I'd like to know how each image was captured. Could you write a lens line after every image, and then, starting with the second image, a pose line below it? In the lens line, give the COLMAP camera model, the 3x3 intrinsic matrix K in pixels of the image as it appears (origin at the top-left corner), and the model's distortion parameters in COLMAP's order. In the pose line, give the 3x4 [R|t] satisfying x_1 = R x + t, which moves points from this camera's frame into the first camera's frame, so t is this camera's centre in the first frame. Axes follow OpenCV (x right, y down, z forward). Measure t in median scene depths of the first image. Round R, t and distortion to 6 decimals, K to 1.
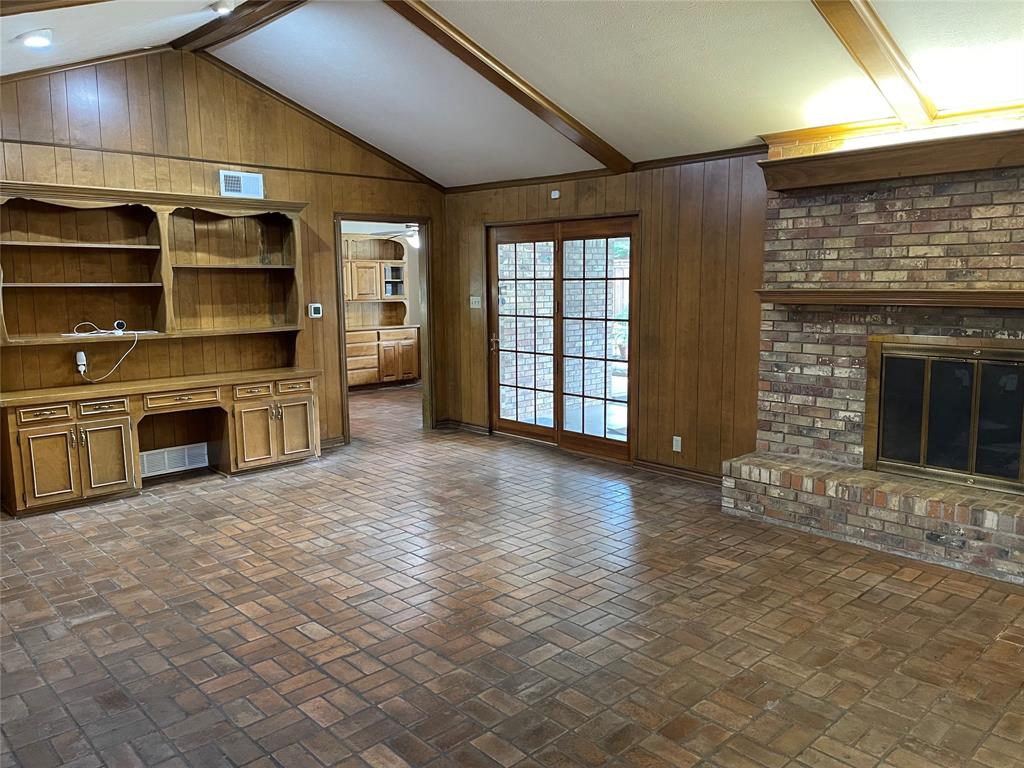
lens RADIAL K [[774.7, 0, 518.4], [0, 774.7, 381.8], [0, 0, 1]] dist [0.029099, -0.028829]
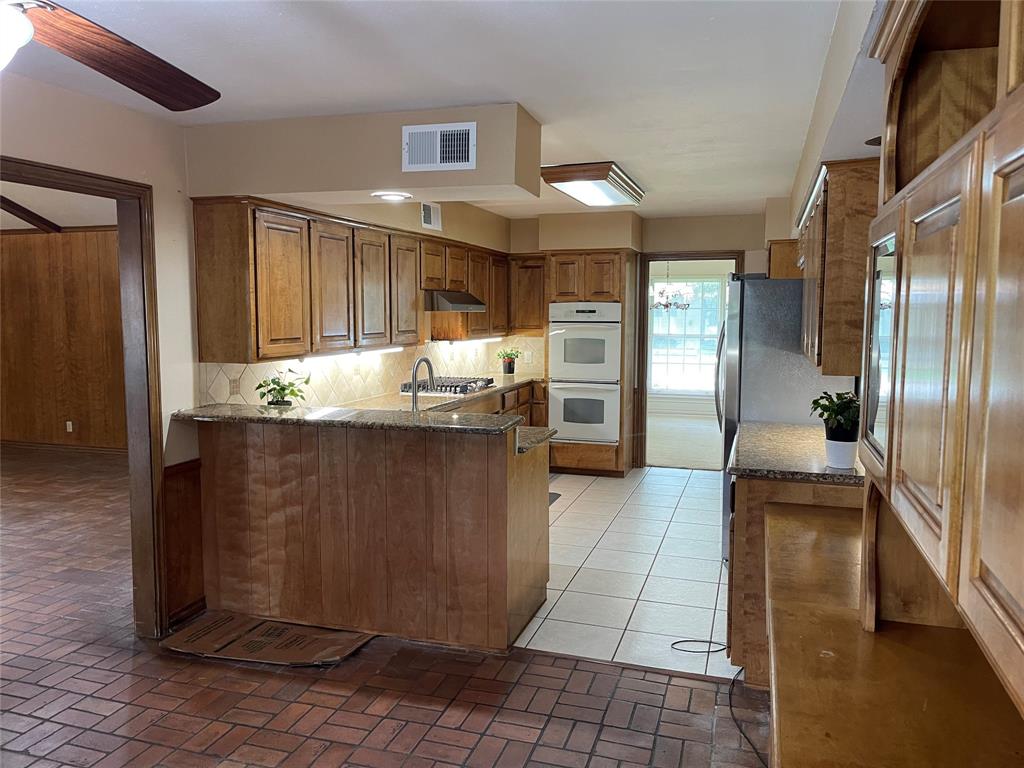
lens RADIAL K [[774.7, 0, 511.1], [0, 774.7, 384.5], [0, 0, 1]] dist [0.029099, -0.028829]
pose [[-0.876722, 0.051449, -0.478238, -0.337727], [-0.061401, 0.974158, 0.217363, -0.361922], [0.477062, 0.219931, -0.850907, 2.615321]]
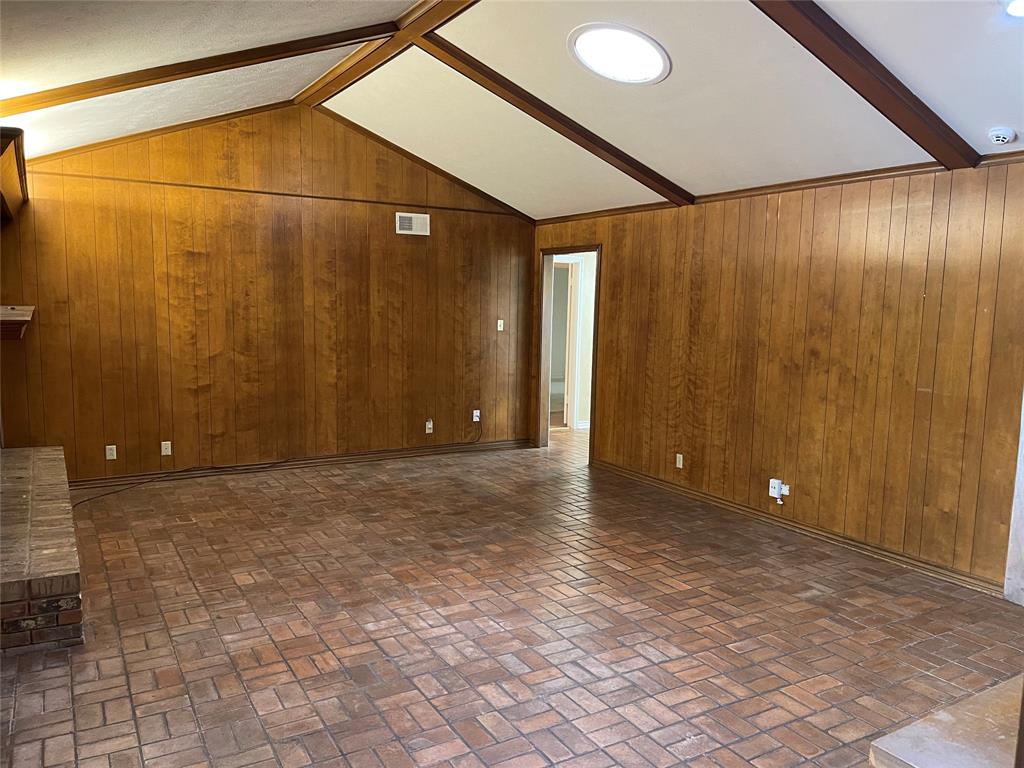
lens RADIAL K [[774.7, 0, 514.1], [0, 774.7, 384.8], [0, 0, 1]] dist [0.029099, -0.028829]
pose [[-0.975739, -0.039135, 0.215412, -0.299737], [0.013788, 0.970958, 0.238853, -0.260322], [-0.218504, 0.236028, -0.946862, 1.845585]]
